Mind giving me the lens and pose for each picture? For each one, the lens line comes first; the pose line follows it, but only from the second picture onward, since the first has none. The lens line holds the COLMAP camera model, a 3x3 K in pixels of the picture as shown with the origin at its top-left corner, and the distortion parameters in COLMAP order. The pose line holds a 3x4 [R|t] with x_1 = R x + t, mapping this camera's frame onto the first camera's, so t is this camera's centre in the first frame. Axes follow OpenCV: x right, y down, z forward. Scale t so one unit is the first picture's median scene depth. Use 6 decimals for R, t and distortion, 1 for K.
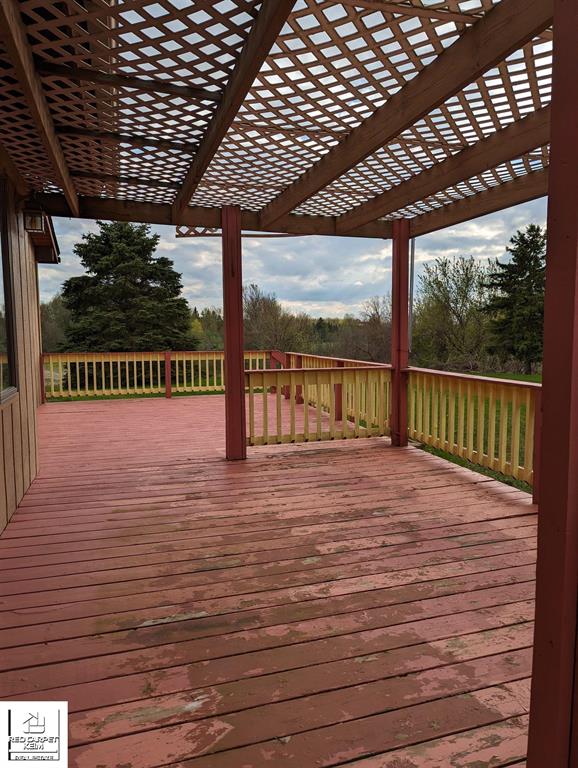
lens RADIAL K [[555.5, 0, 289.4], [0, 555.5, 383.4], [0, 0, 1]] dist [0.000068, -0.000543]
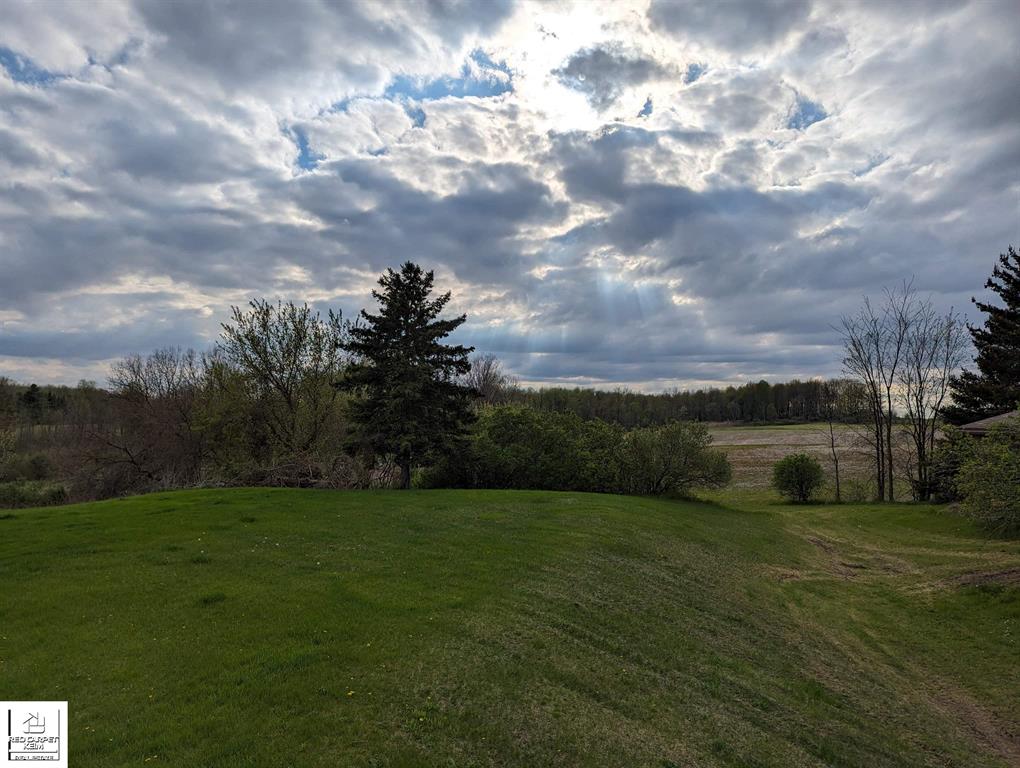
lens RADIAL K [[707.8, 0, 510.2], [0, 707.8, 386.5], [0, 0, 1]] dist [0.000280, -0.000695]
pose [[0.797470, 0.046664, 0.601552, 0.022565], [0.030405, 0.992630, -0.117308, -0.030171], [-0.602592, 0.111840, 0.790174, 0.252794]]
